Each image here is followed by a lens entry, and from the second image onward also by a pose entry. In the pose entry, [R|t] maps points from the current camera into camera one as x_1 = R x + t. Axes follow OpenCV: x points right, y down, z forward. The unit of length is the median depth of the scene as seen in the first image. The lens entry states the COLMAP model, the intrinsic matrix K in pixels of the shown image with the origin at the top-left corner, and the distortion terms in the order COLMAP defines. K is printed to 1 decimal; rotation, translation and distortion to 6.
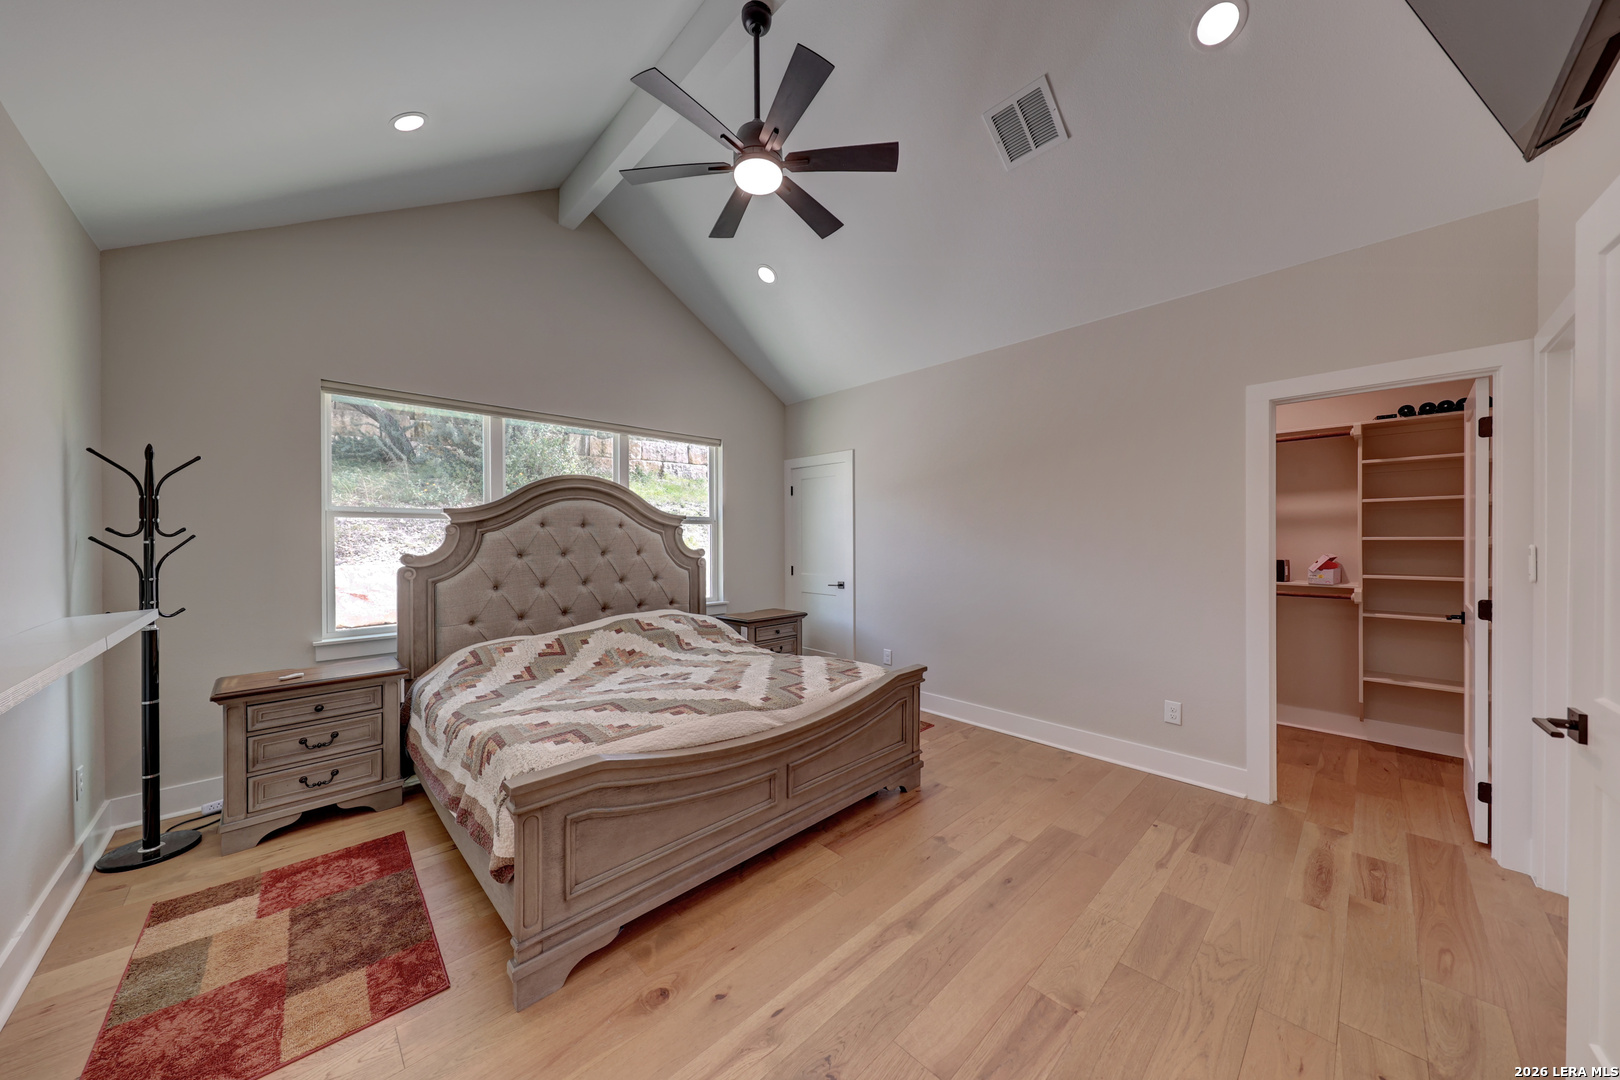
lens RADIAL K [[541.5, 0, 810.0], [0, 541.5, 540.0], [0, 0, 1]] dist [0.000460, 0.000013]
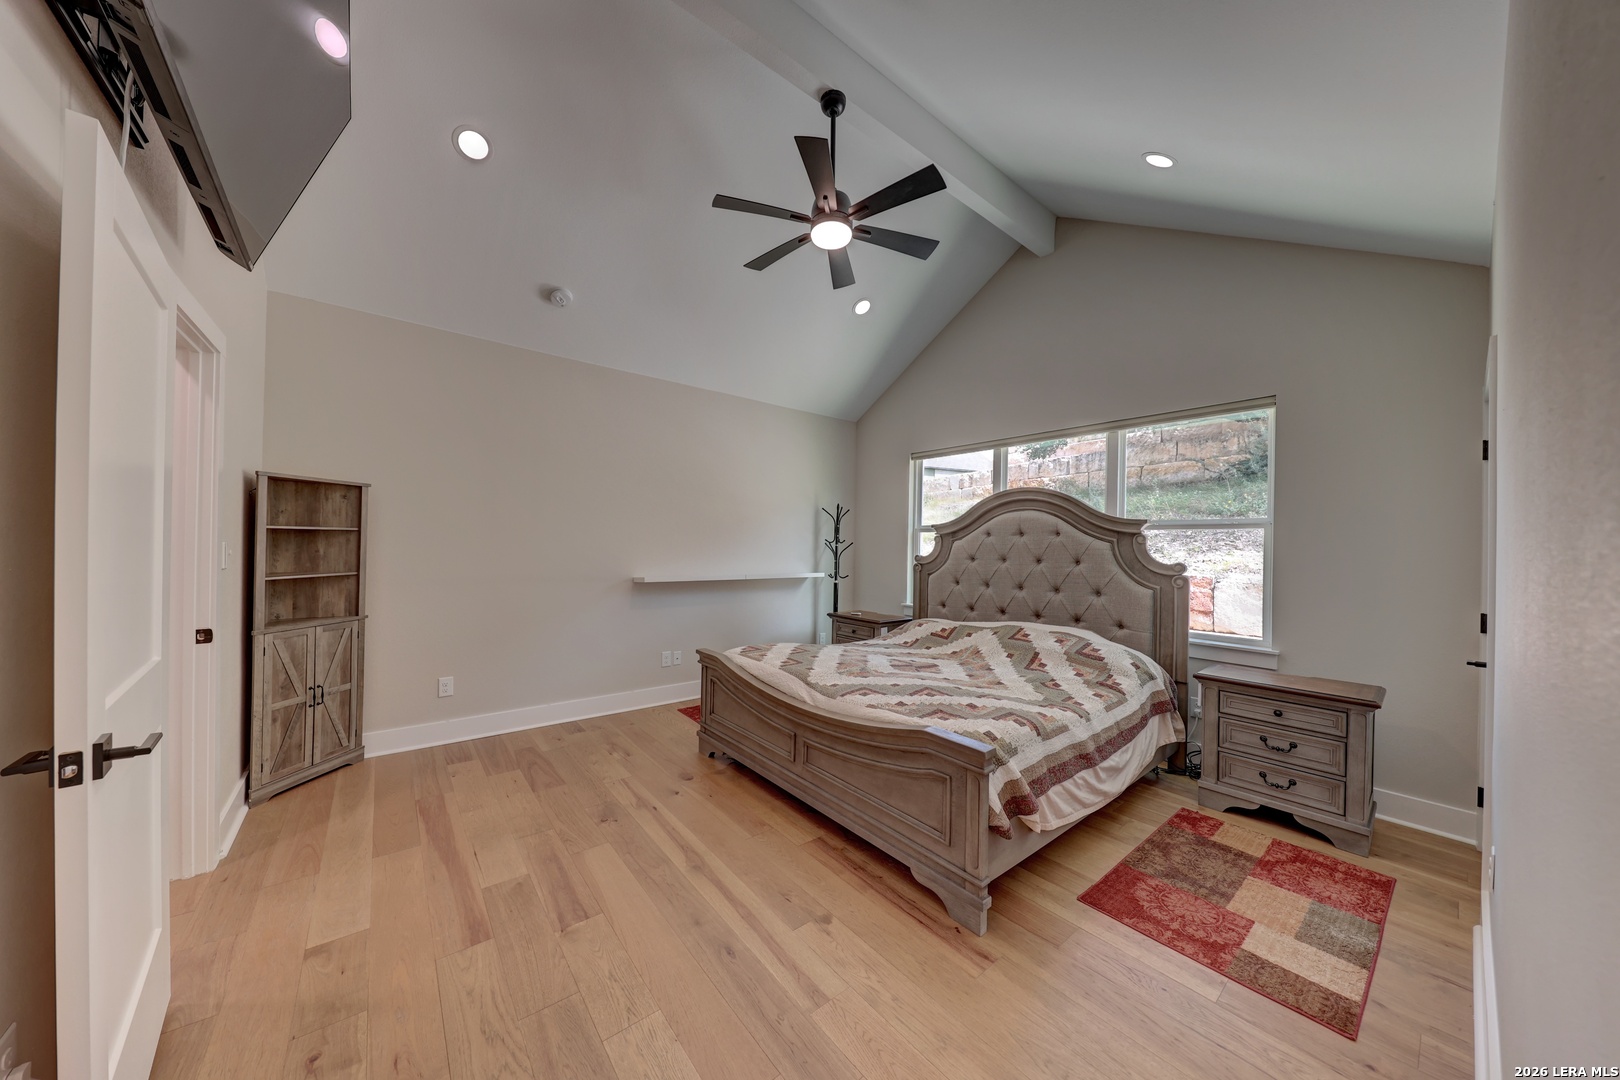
lens RADIAL K [[531.1, 0, 810.0], [0, 531.1, 540.0], [0, 0, 1]] dist [0.000051, -0.000040]
pose [[-0.092119, -0.007162, -0.995722, 0.764025], [-0.016802, 0.999843, -0.005638, -0.003085], [0.995606, 0.016211, -0.092225, 0.772830]]
